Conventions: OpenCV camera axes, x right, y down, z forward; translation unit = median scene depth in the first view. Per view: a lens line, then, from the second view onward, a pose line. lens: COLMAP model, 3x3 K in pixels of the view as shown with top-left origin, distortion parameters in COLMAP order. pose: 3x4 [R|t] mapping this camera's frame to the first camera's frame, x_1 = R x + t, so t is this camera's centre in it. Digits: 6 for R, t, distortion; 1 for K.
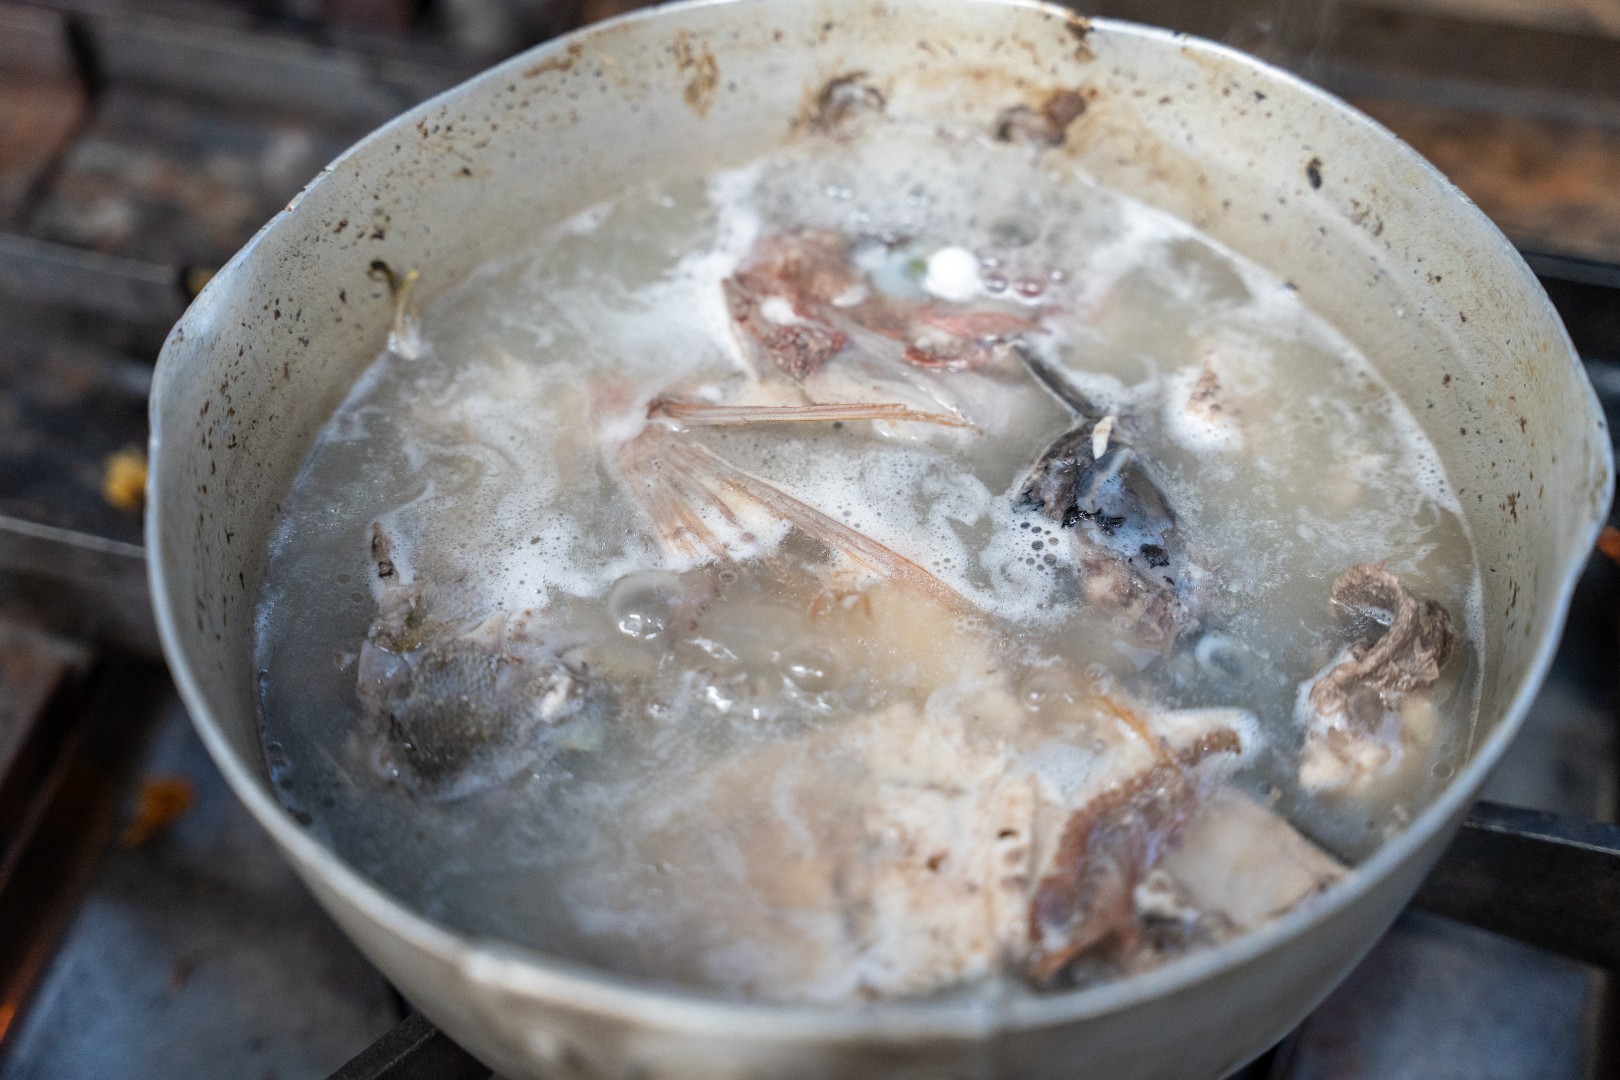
lens RADIAL K [[2777.6, 0, 810.0], [0, 2777.6, 540.0], [0, 0, 1]] dist [0.019750, 0.086315]
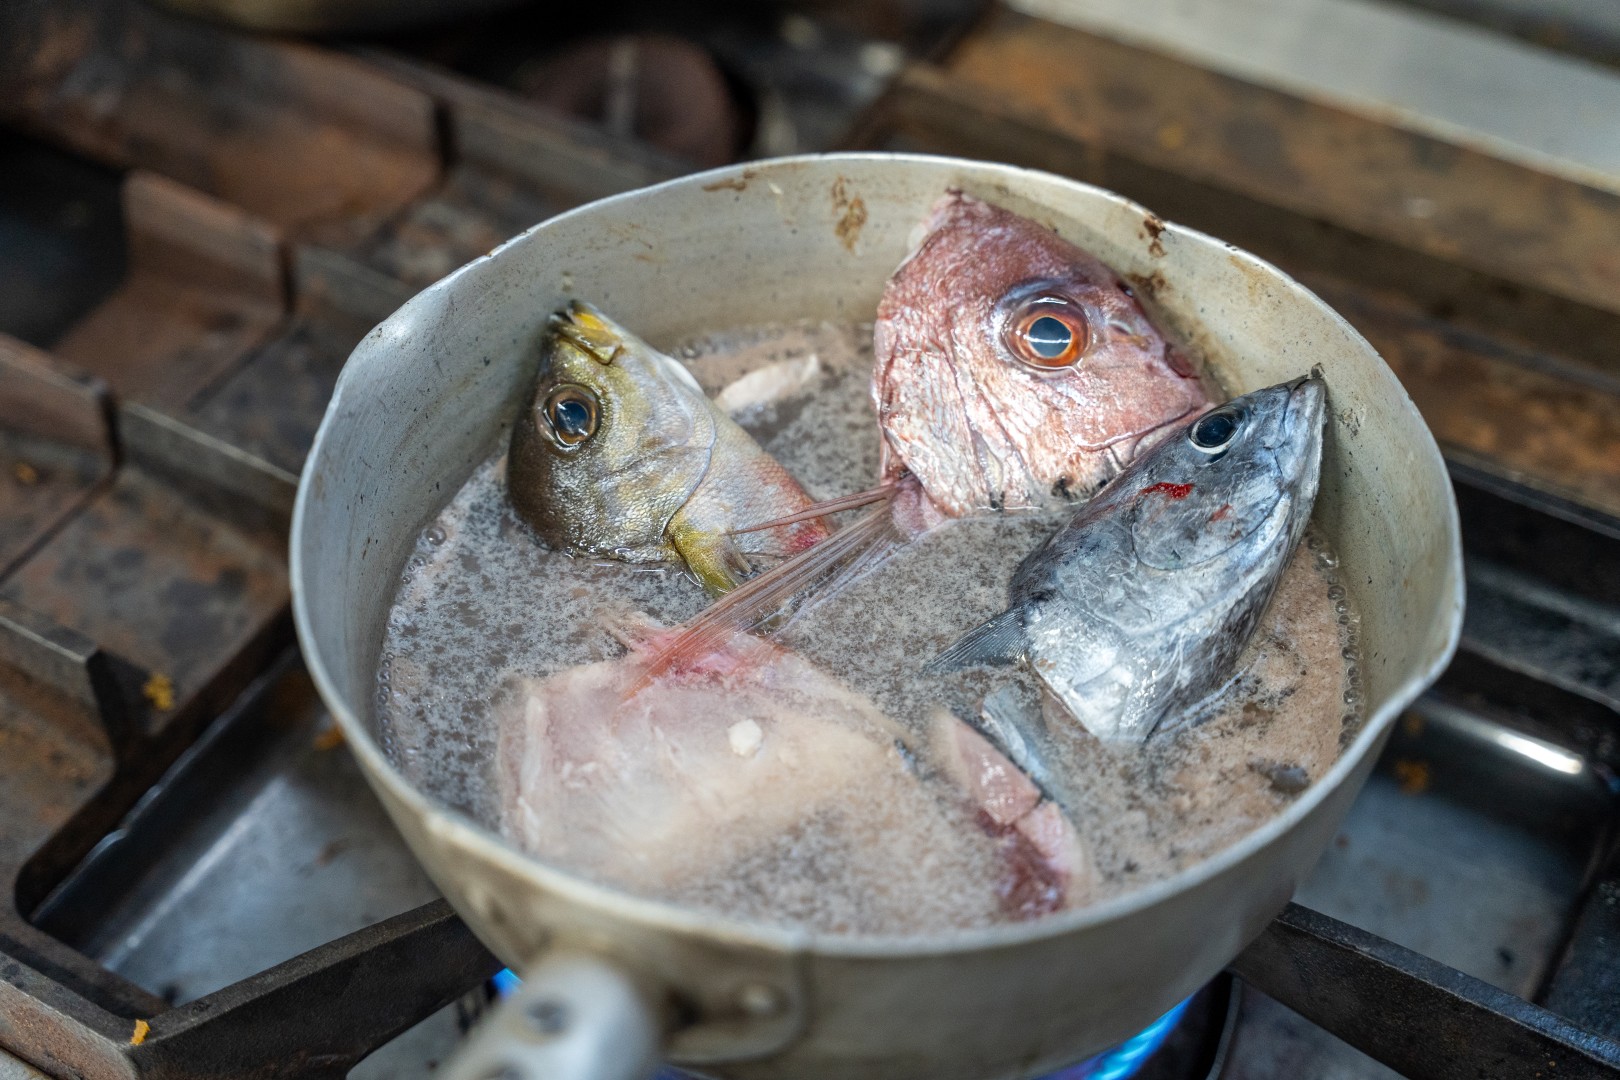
lens RADIAL K [[2777.6, 0, 810.0], [0, 2777.6, 540.0], [0, 0, 1]] dist [0.019750, 0.086315]
pose [[0.958187, 0.188994, -0.214848, 0.237800], [-0.205309, 0.977086, -0.056139, 0.047875], [0.199315, 0.097902, 0.975033, -0.196622]]
